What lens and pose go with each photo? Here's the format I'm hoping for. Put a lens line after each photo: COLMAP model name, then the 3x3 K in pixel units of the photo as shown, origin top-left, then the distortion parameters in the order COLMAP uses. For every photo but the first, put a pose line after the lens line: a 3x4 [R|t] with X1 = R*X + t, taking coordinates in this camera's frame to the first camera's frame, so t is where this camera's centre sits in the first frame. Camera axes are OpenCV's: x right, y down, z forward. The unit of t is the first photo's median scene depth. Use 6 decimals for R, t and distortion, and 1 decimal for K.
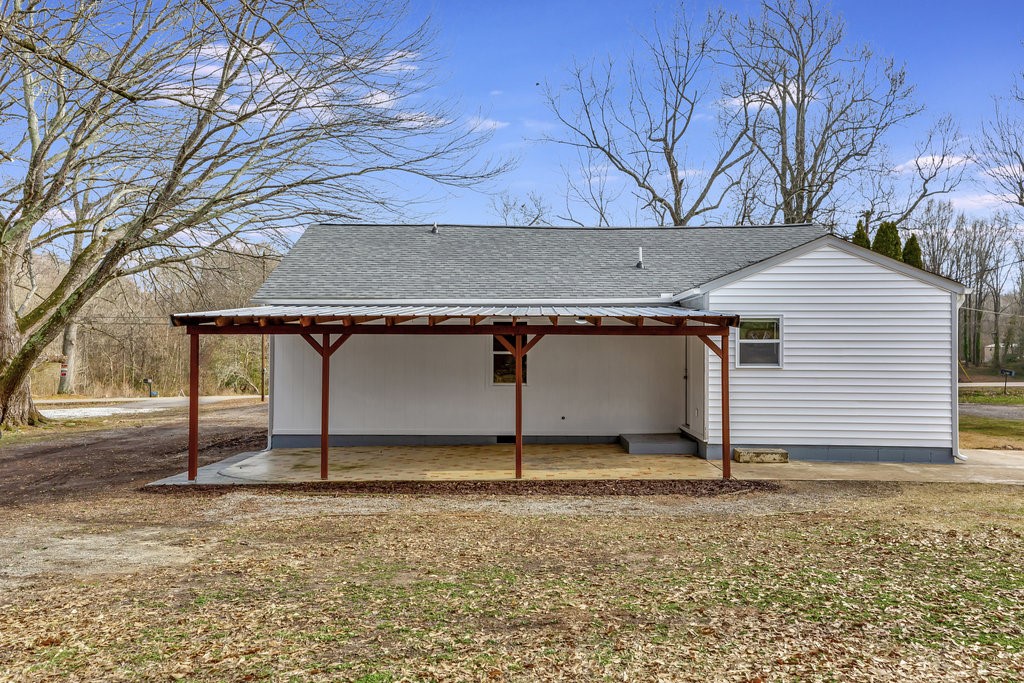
lens RADIAL K [[859.3, 0, 510.7], [0, 859.3, 345.0], [0, 0, 1]] dist [0.082114, 0.010208]
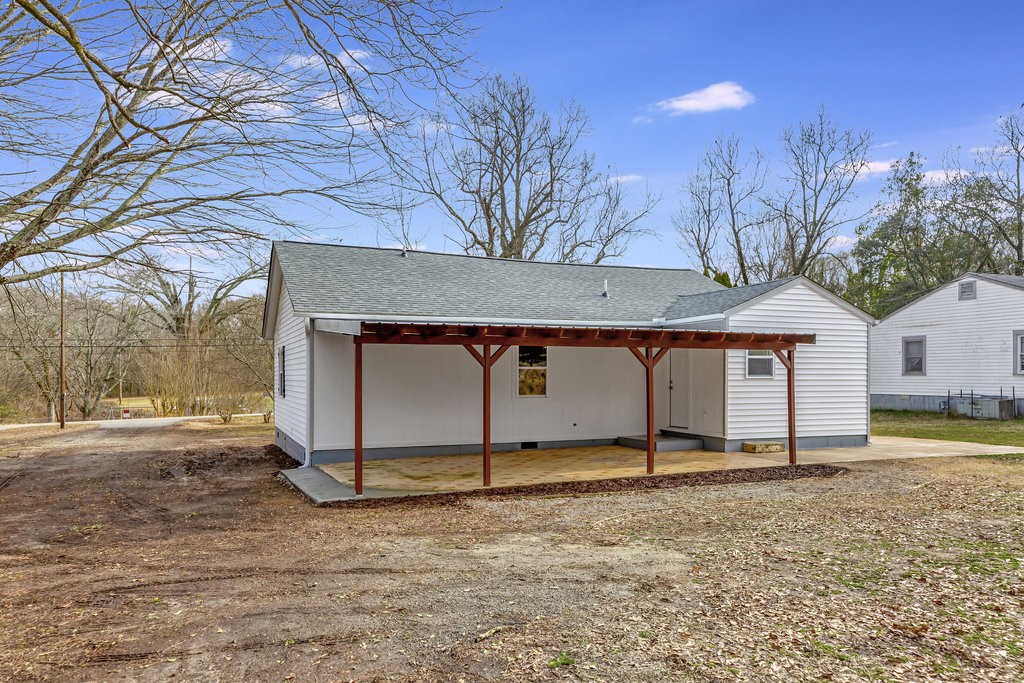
lens RADIAL K [[740.8, 0, 509.5], [0, 740.8, 373.7], [0, 0, 1]] dist [0.025011, 0.000497]
pose [[0.907531, -0.000663, 0.419986, -0.493414], [0.000112, 0.999999, 0.001337, 0.018080], [-0.419986, -0.001166, 0.907530, 0.163331]]
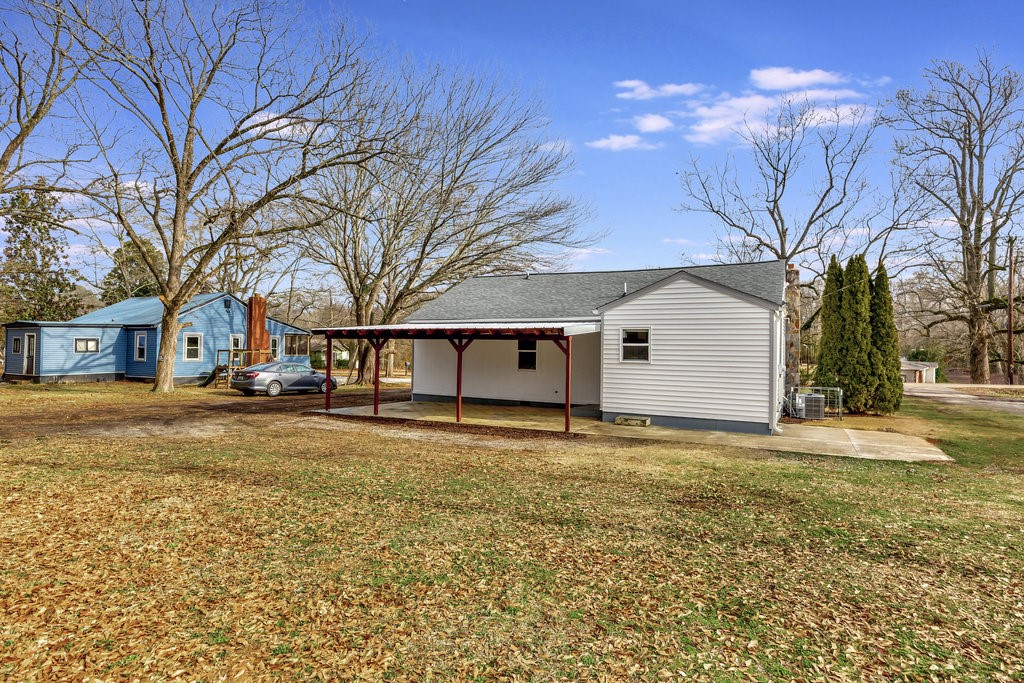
lens RADIAL K [[576.1, 0, 517.3], [0, 576.1, 340.0], [0, 0, 1]] dist [0.002938, 0.002601]
pose [[0.892611, 0.005171, -0.450797, 0.544559], [-0.012942, 0.999816, -0.014158, 0.004126], [0.450641, 0.018472, 0.892514, 0.015228]]
